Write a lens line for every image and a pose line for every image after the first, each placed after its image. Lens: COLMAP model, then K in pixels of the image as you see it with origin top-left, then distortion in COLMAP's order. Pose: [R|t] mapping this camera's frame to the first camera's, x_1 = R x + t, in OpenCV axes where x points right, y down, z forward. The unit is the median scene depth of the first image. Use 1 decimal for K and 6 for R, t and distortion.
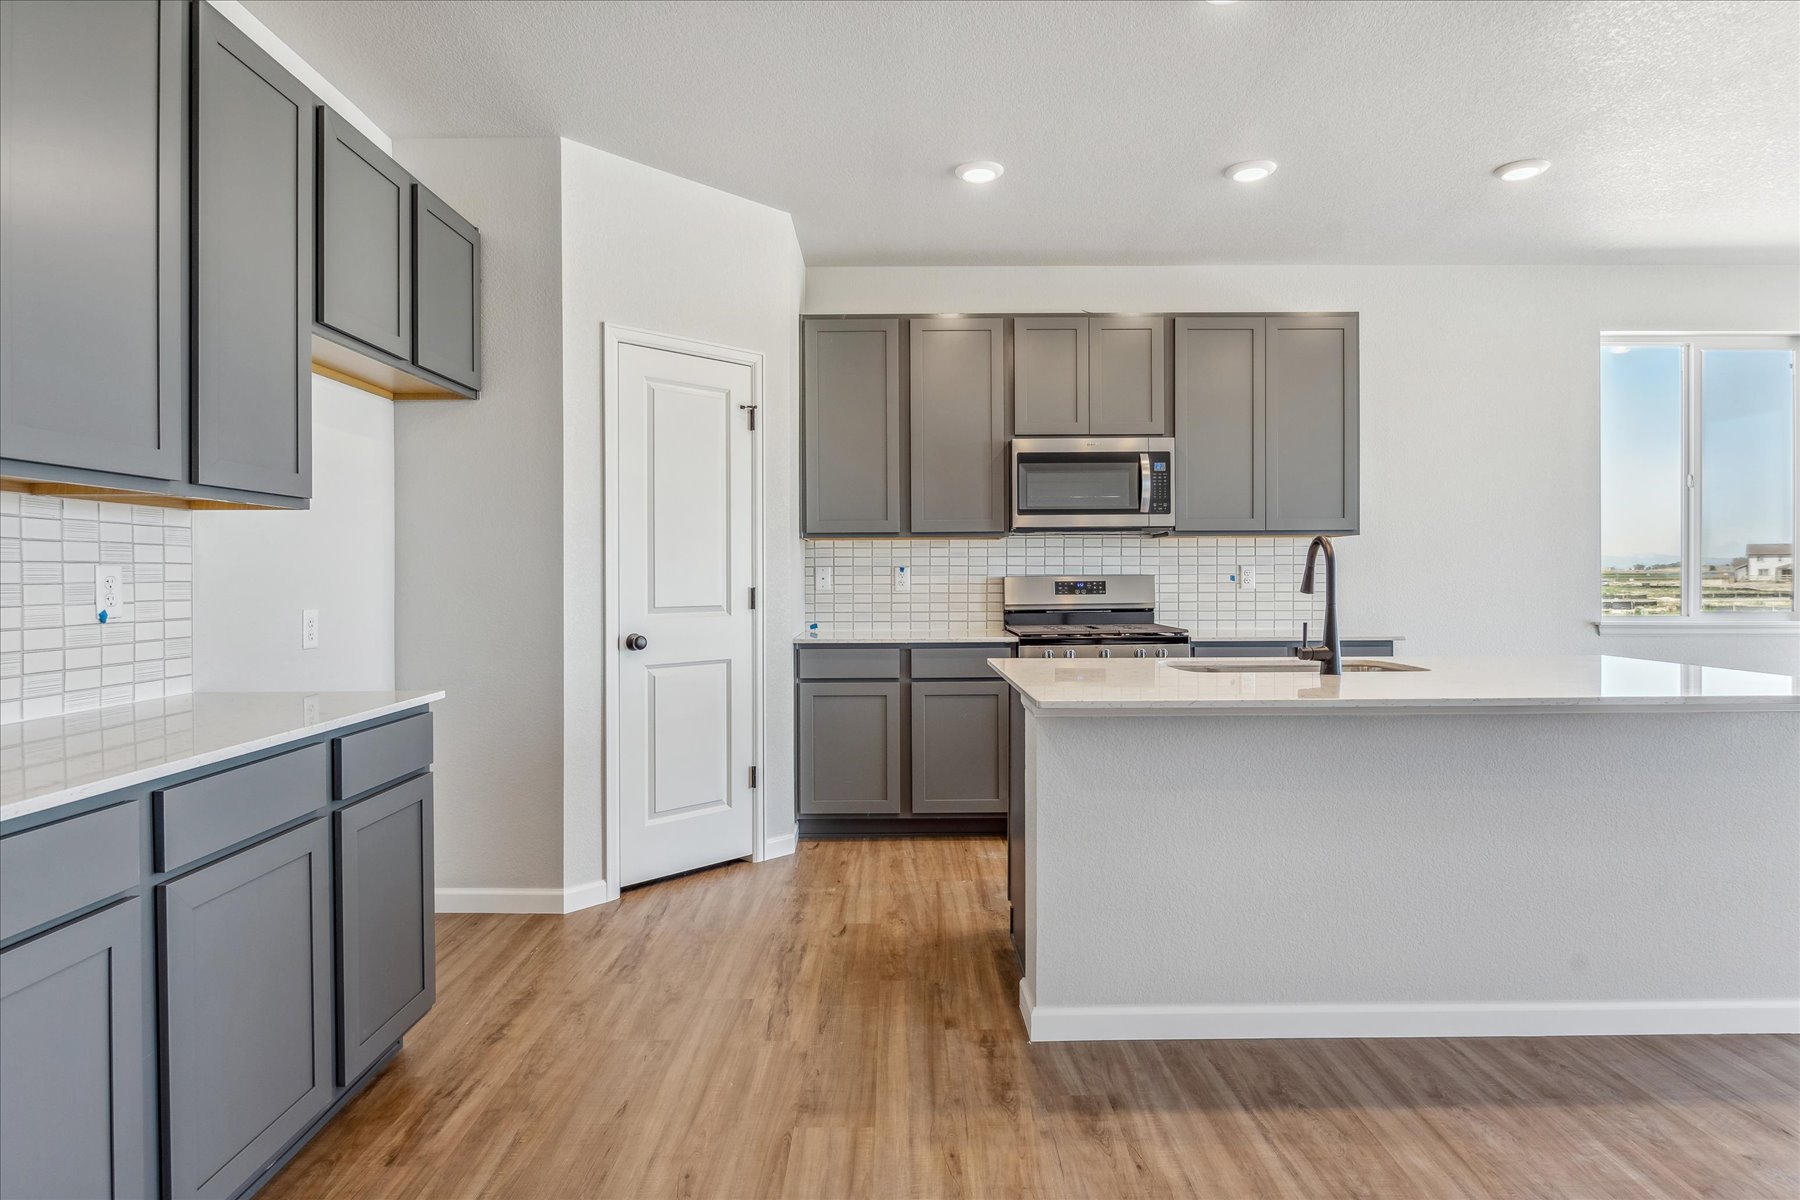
lens RADIAL K [[966.1, 0, 891.9], [0, 966.1, 584.2], [0, 0, 1]] dist [-0.003216, -0.001474]
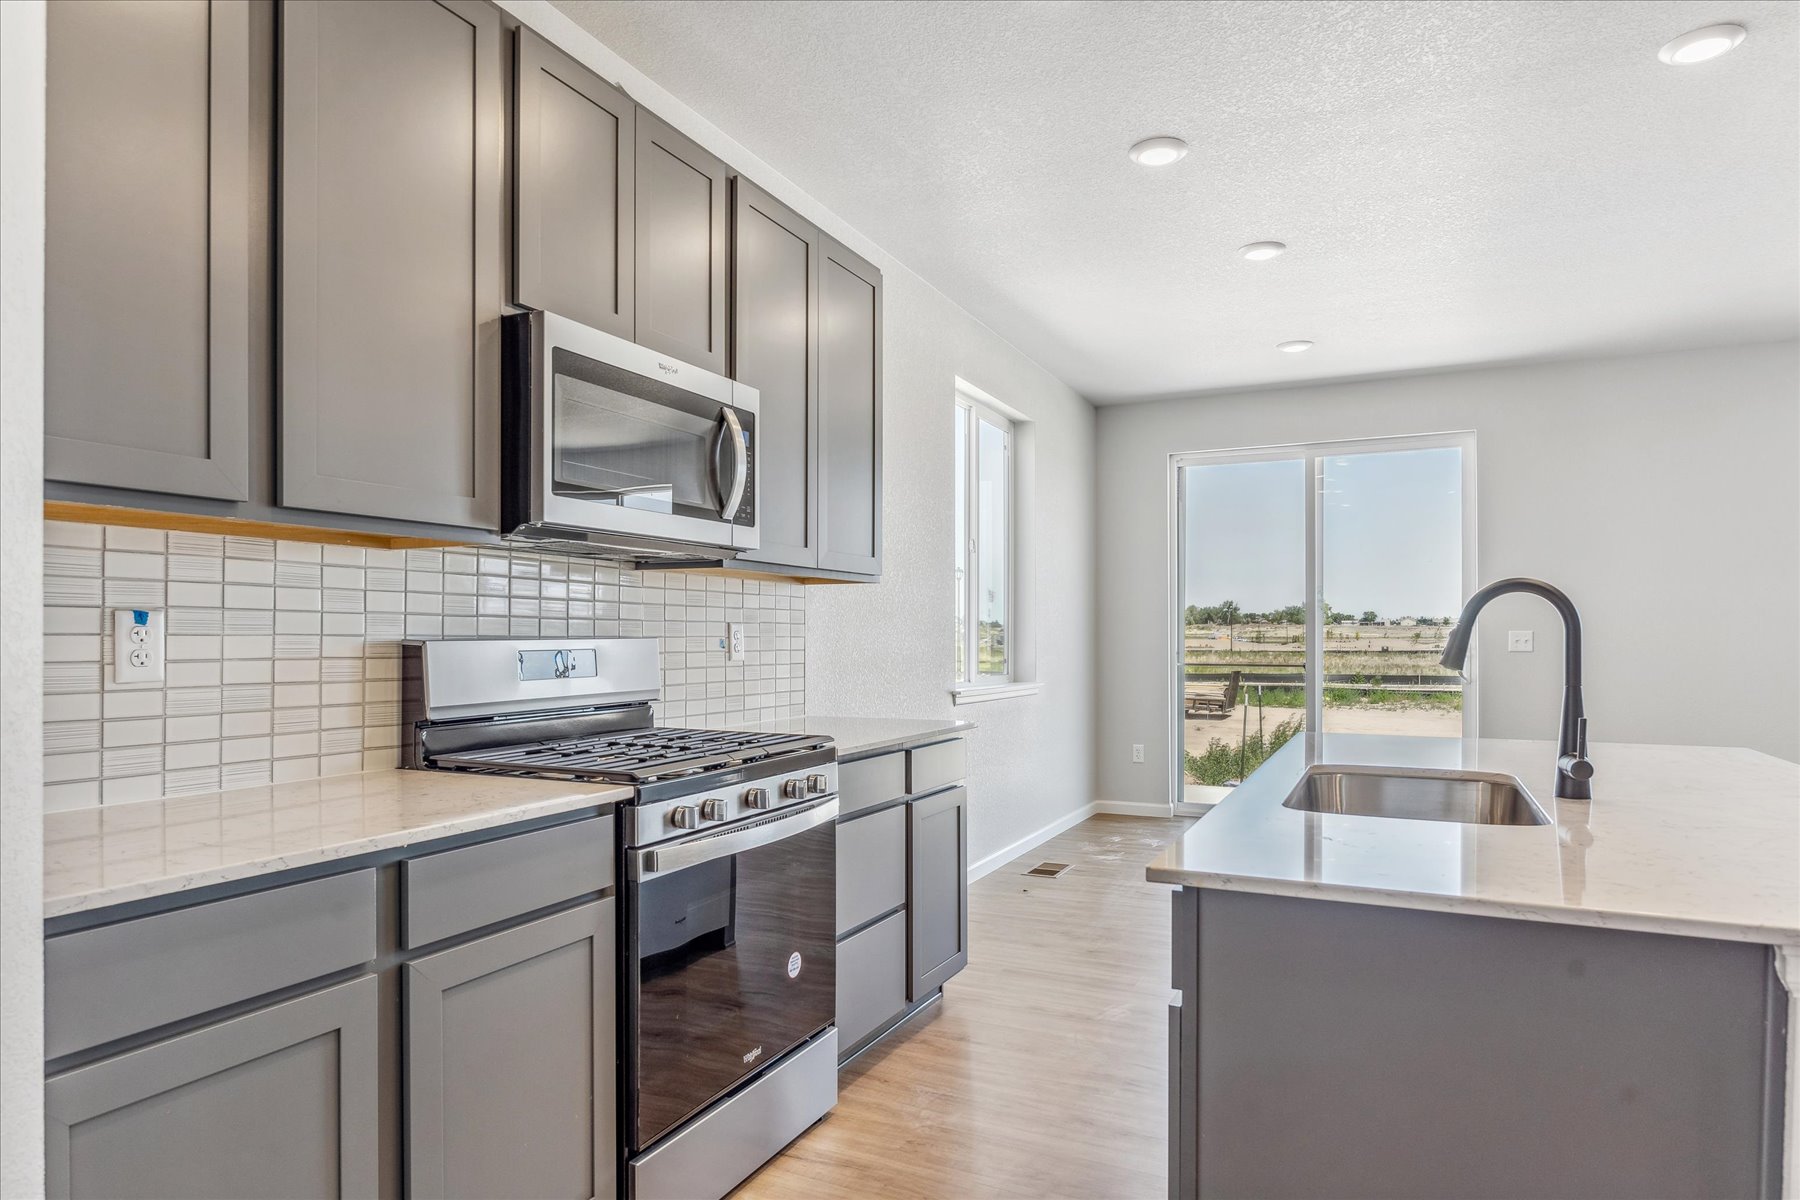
lens RADIAL K [[1064.9, 0, 897.9], [0, 1064.9, 638.2], [0, 0, 1]] dist [-0.001819, -0.000509]
pose [[0.436000, 0.004093, 0.899937, -0.233701], [0.003692, 0.999973, -0.006337, -0.005581], [-0.899939, 0.006085, 0.435974, 0.696814]]
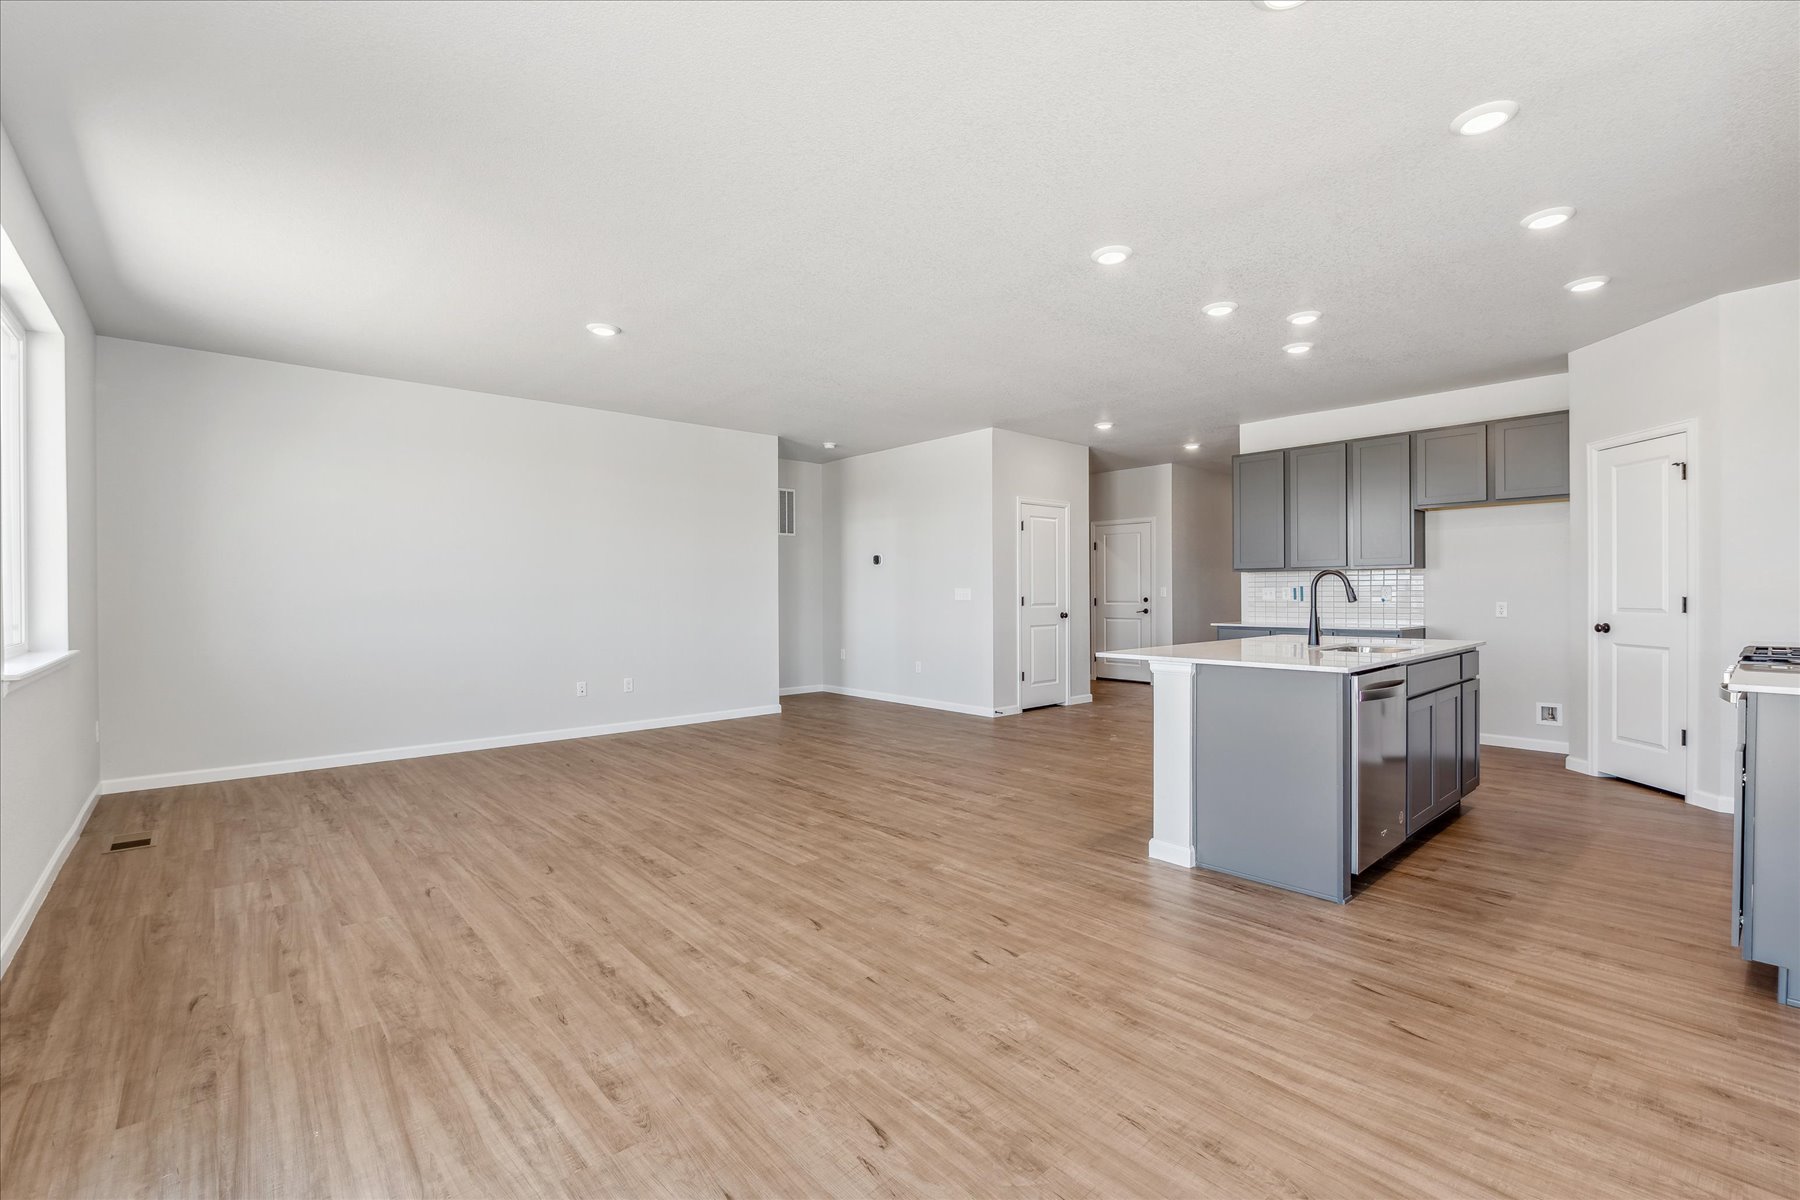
lens RADIAL K [[781.7, 0, 897.8], [0, 781.7, 600.5], [0, 0, 1]] dist [-0.004863, -0.007084]
pose [[-0.750946, 0.015691, -0.660178, 1.302387], [0.004053, 0.999808, 0.019152, -0.015135], [0.660352, 0.011706, -0.750865, 1.016547]]
